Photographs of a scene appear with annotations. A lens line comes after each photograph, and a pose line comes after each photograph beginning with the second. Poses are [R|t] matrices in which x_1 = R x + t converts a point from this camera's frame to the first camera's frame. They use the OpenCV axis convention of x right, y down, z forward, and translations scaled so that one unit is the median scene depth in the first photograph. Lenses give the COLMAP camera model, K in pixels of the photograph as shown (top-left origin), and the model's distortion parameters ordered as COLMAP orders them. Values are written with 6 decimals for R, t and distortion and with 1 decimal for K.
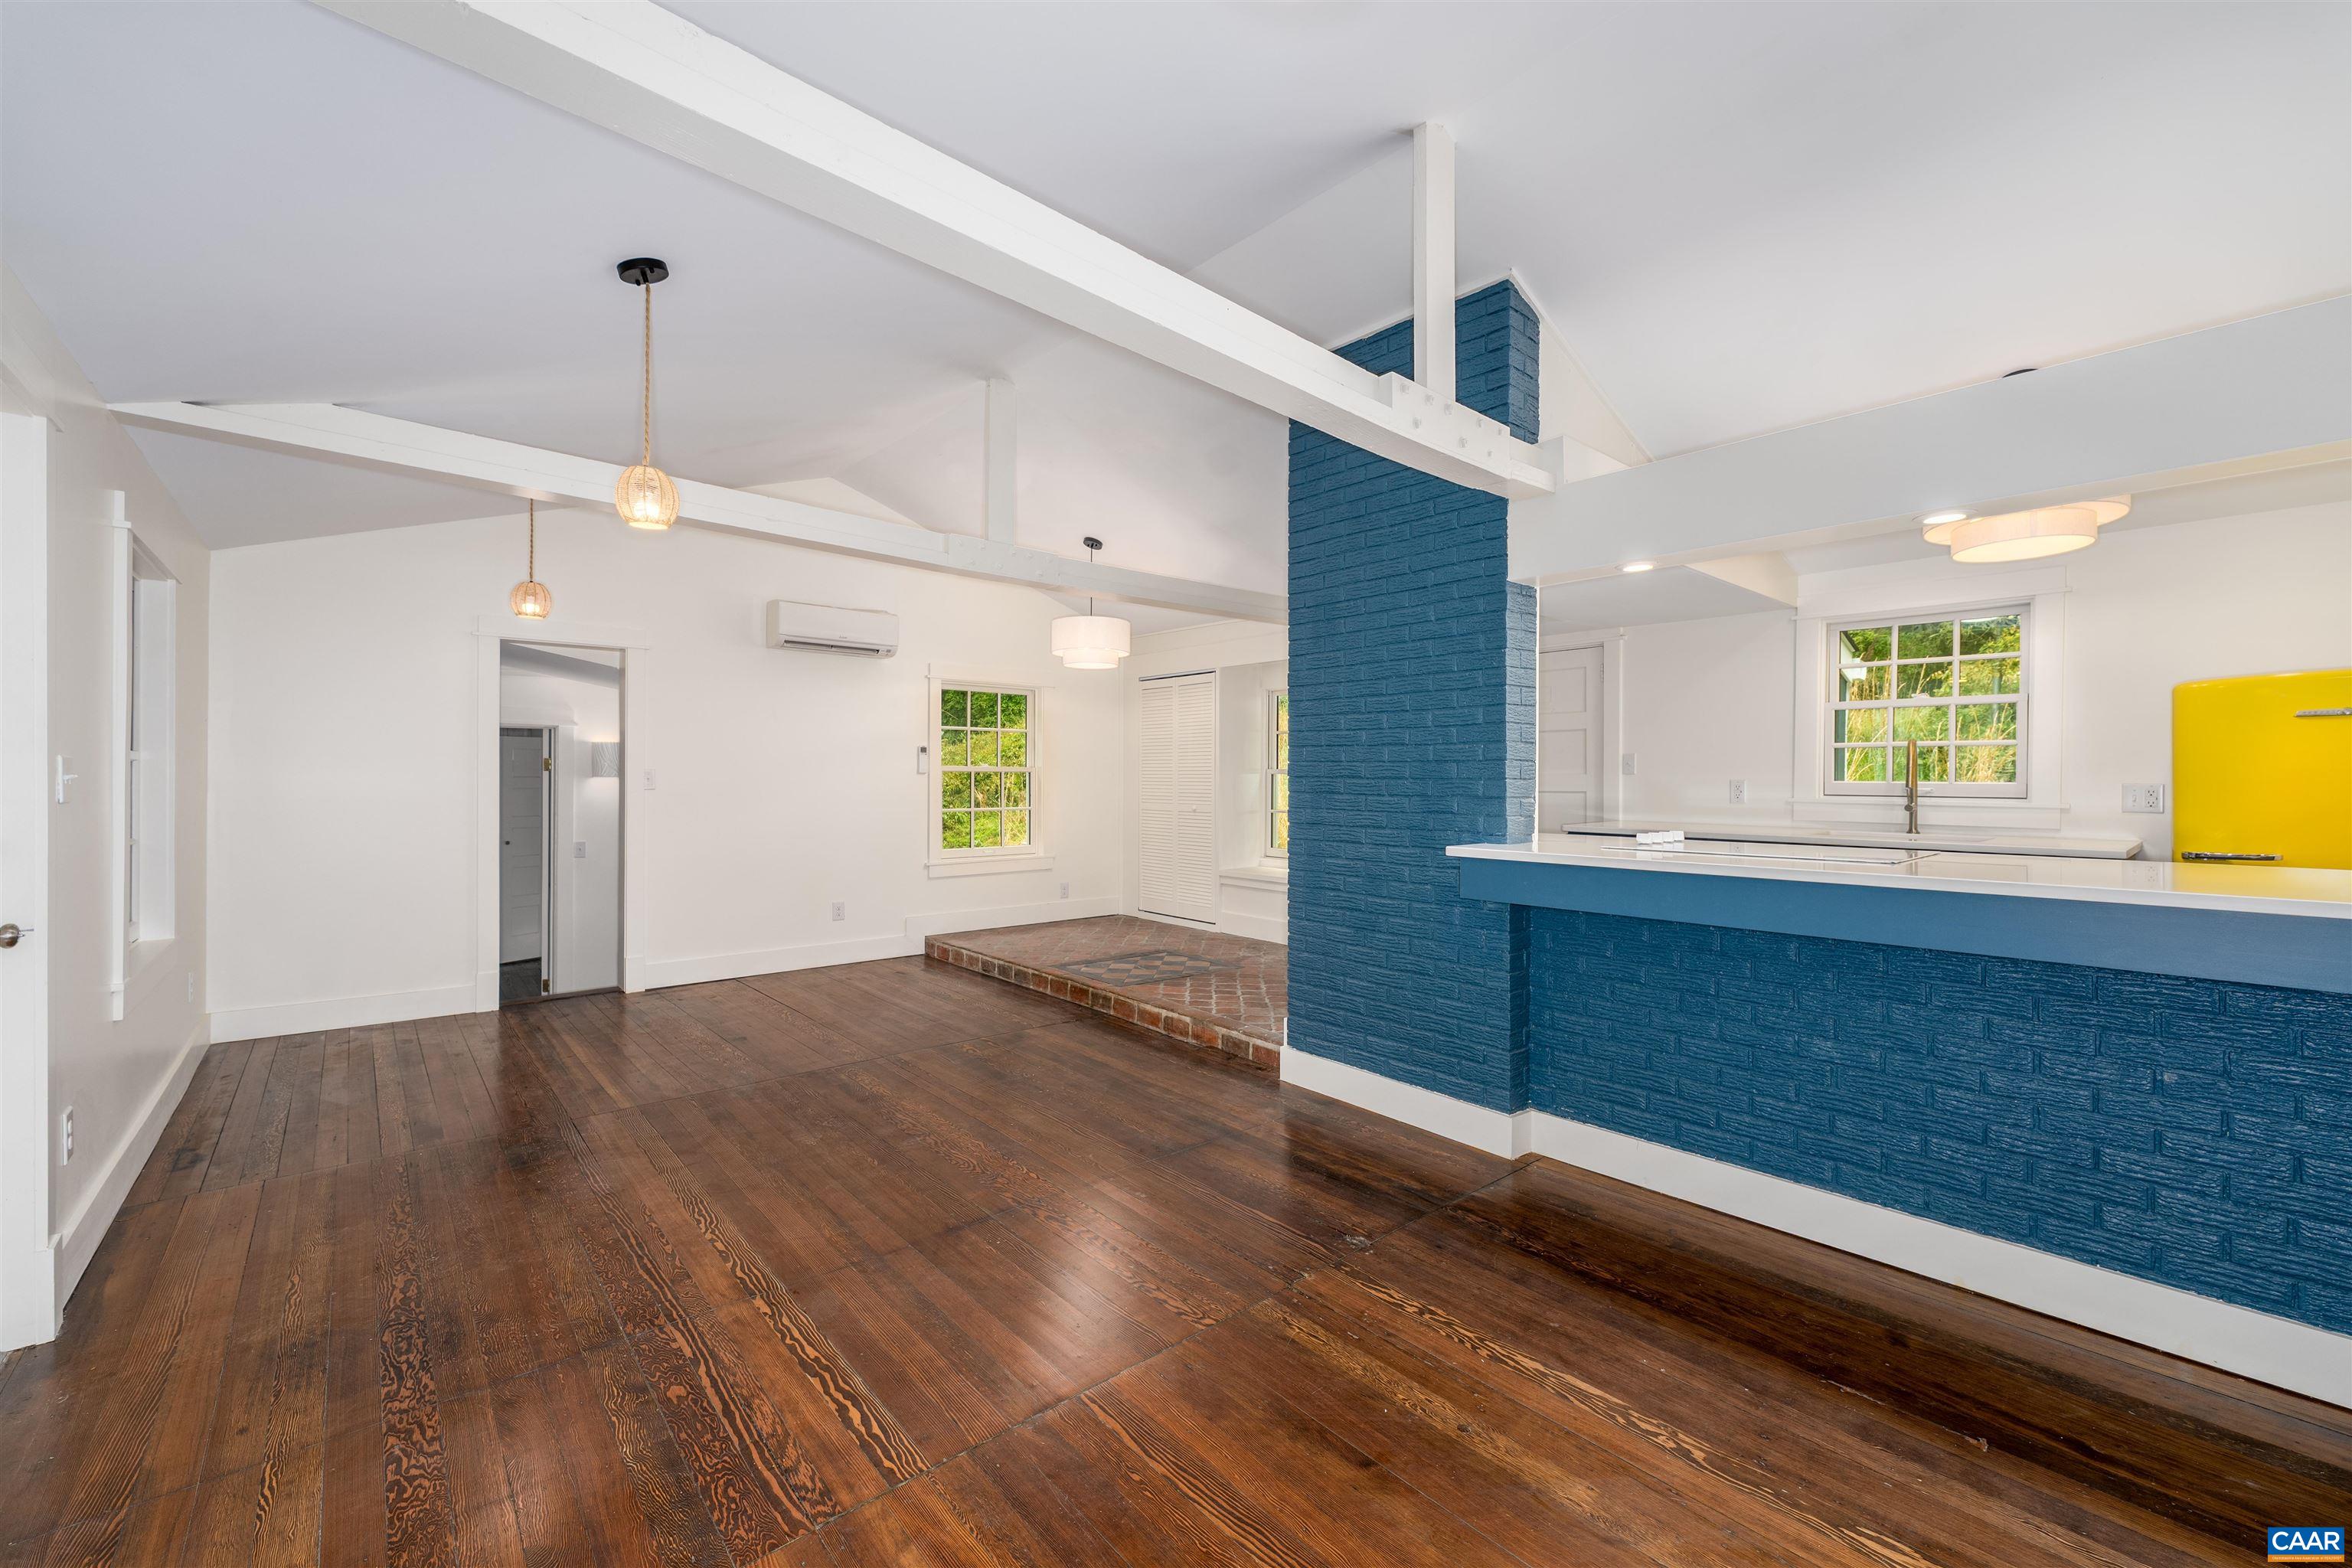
lens RADIAL K [[943.5, 0, 1178.5], [0, 943.5, 778.8], [0, 0, 1]] dist [-0.000728, -0.000381]
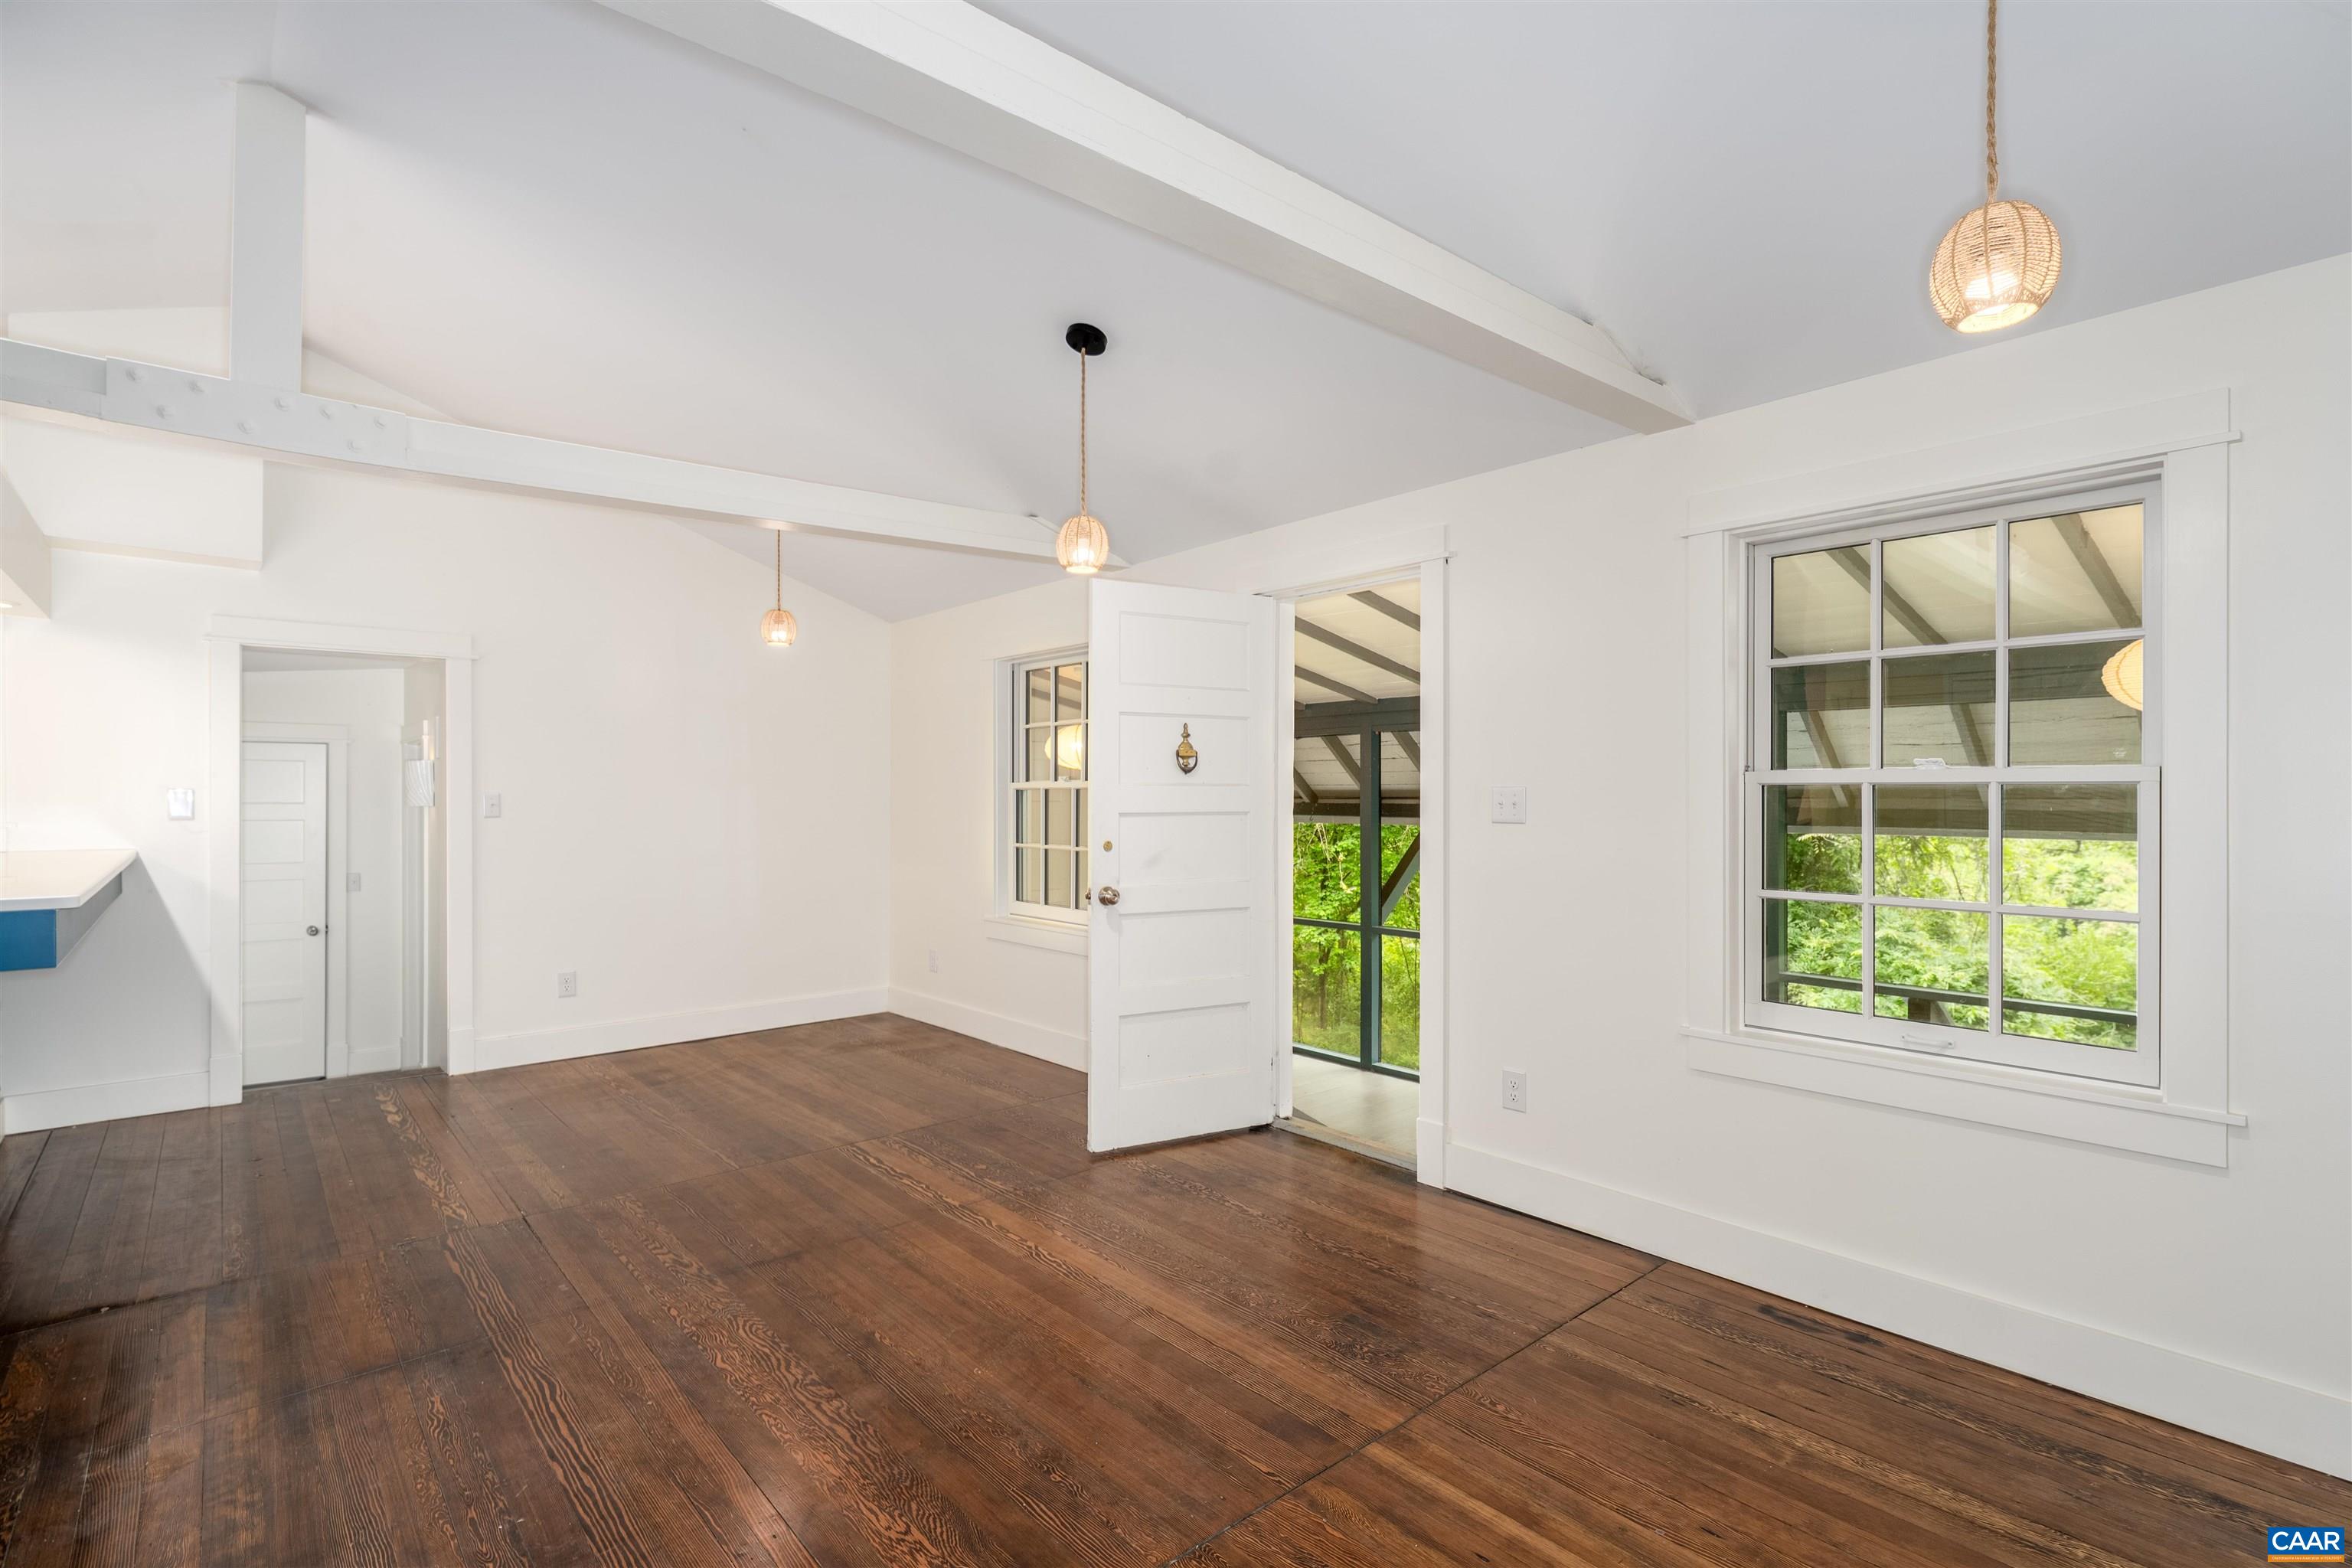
lens RADIAL K [[1102.8, 0, 1176.2], [0, 1102.8, 789.6], [0, 0, 1]] dist [-0.001465, 0.000315]
pose [[-0.999979, -0.005681, 0.003071, -0.507742], [-0.005682, 0.999984, -0.000138, -0.011478], [-0.003070, -0.000156, -0.999995, 1.702581]]
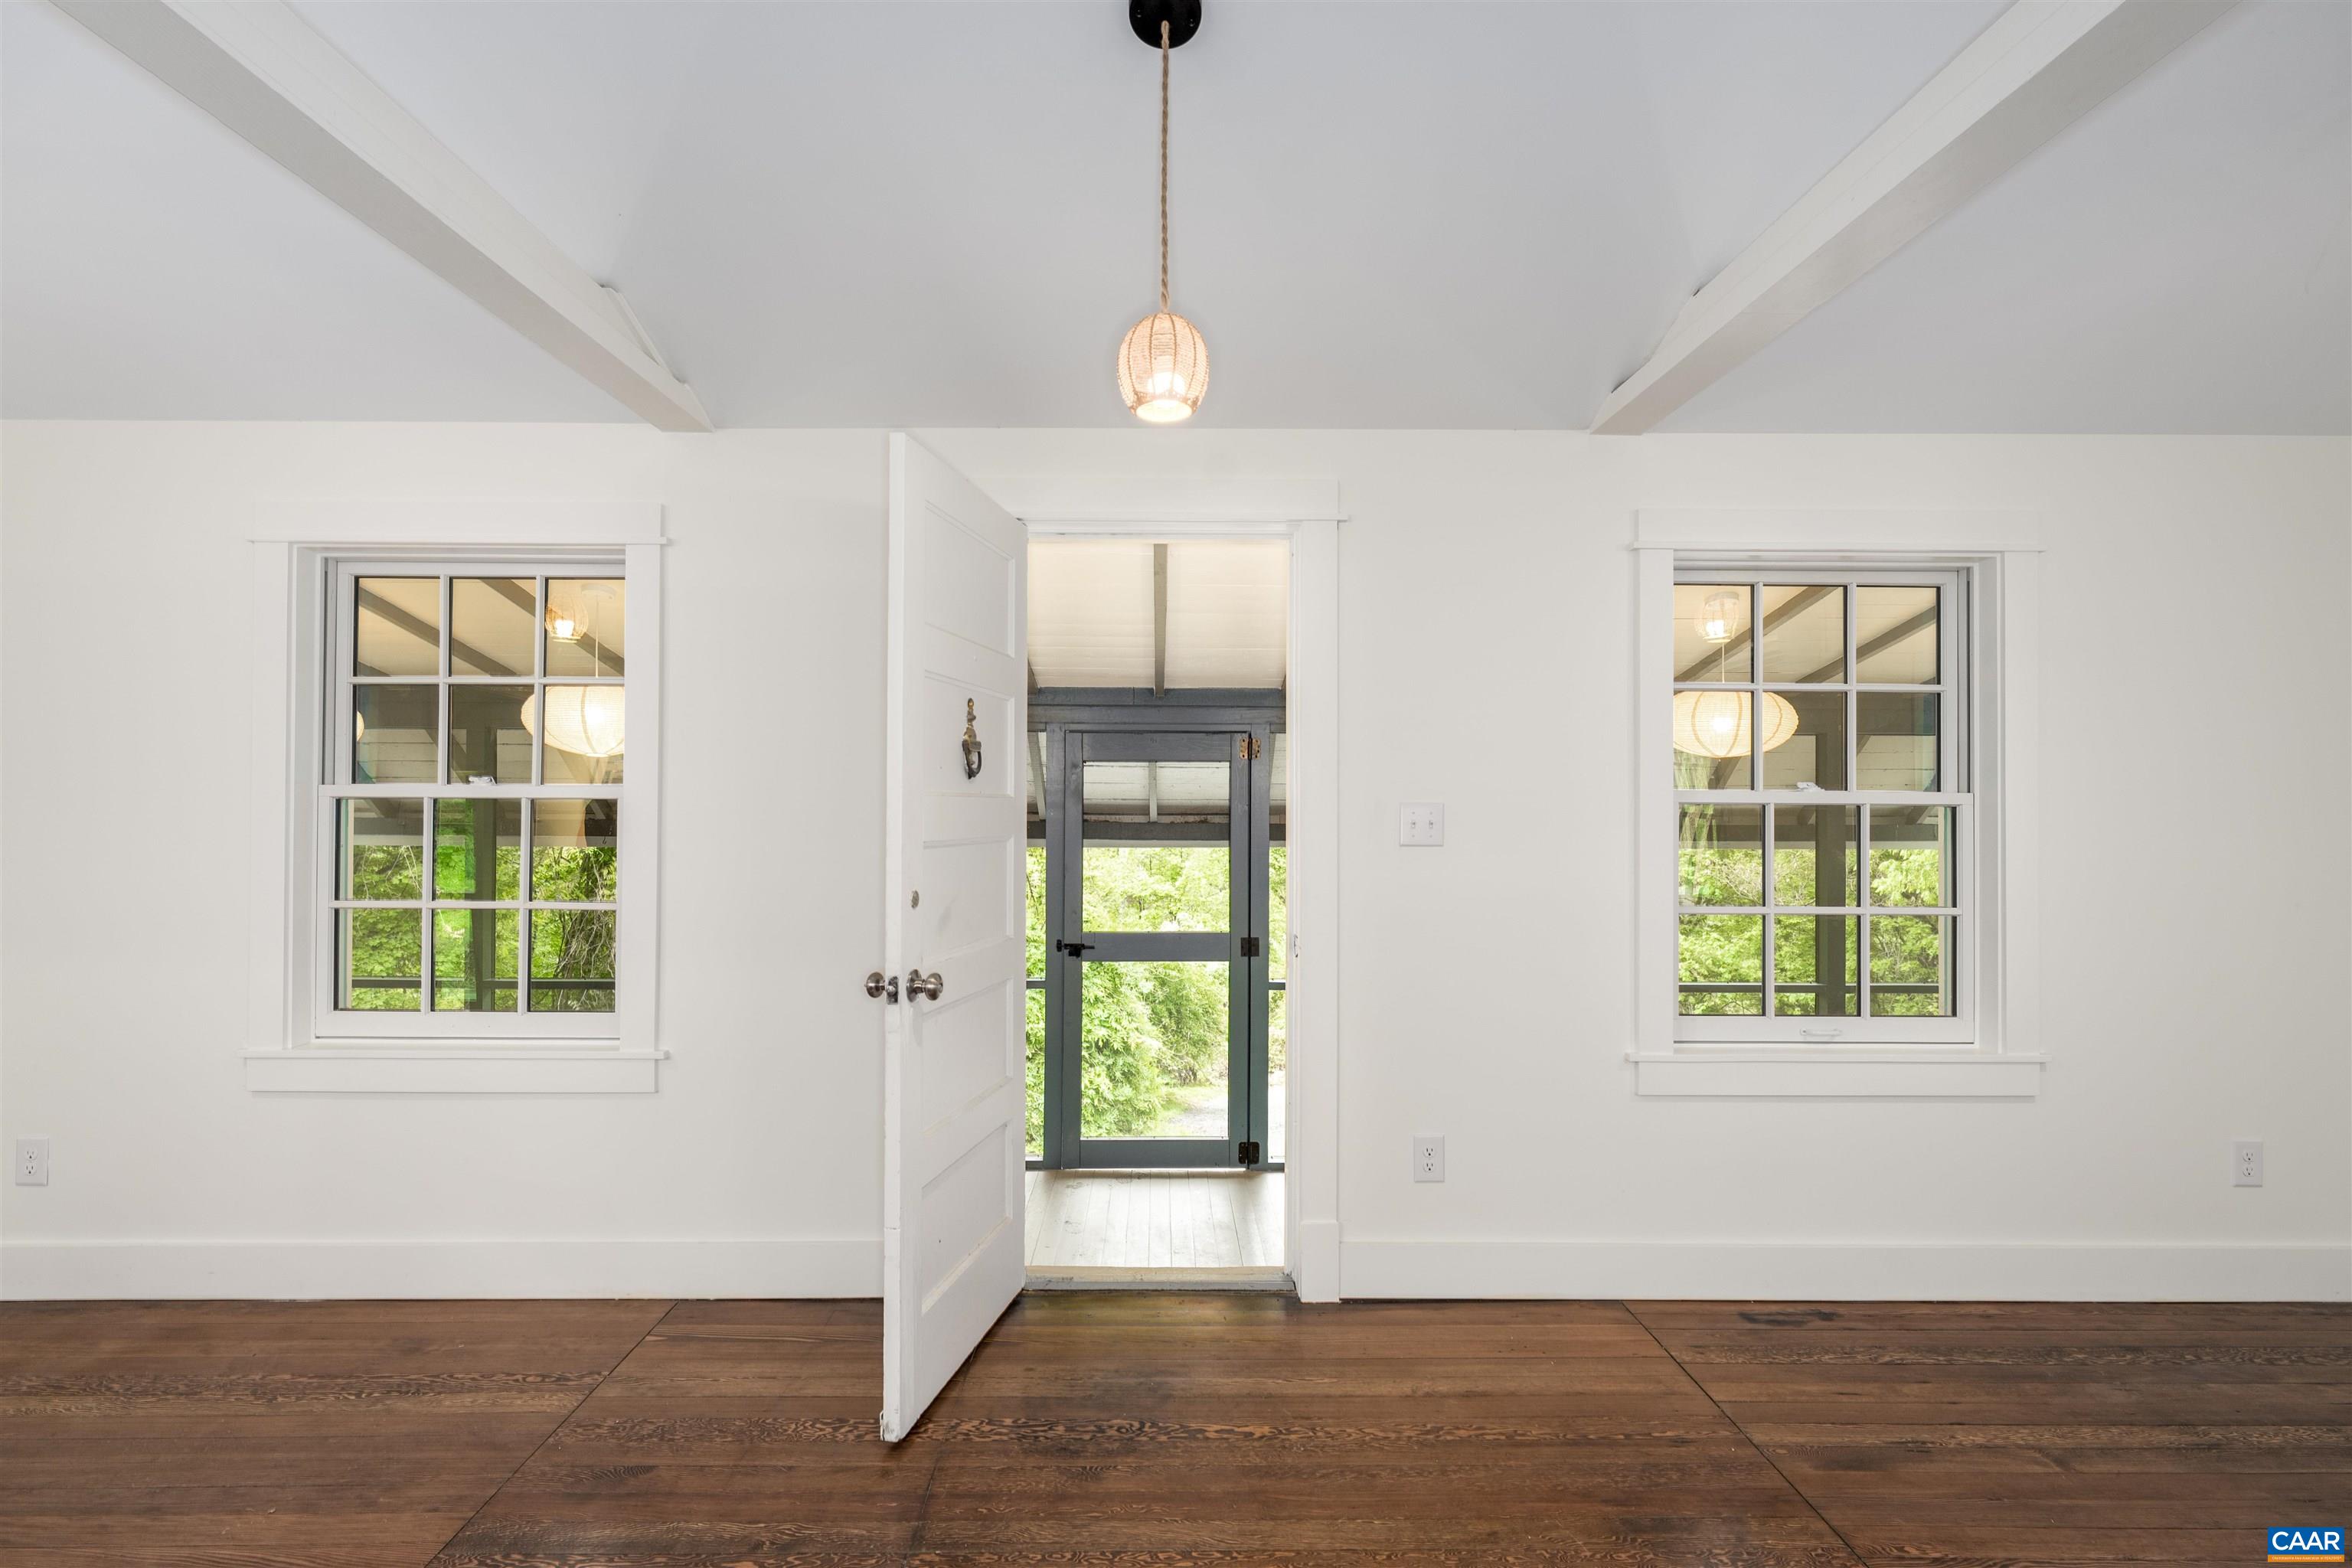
lens RADIAL K [[1111.1, 0, 1172.4], [0, 1111.1, 792.0], [0, 0, 1]] dist [-0.000779, -0.000057]
pose [[-0.650934, -0.019556, -0.758883, -0.018126], [-0.011339, 0.999807, -0.016039, -0.008423], [0.759050, -0.001835, -0.651030, 1.105289]]
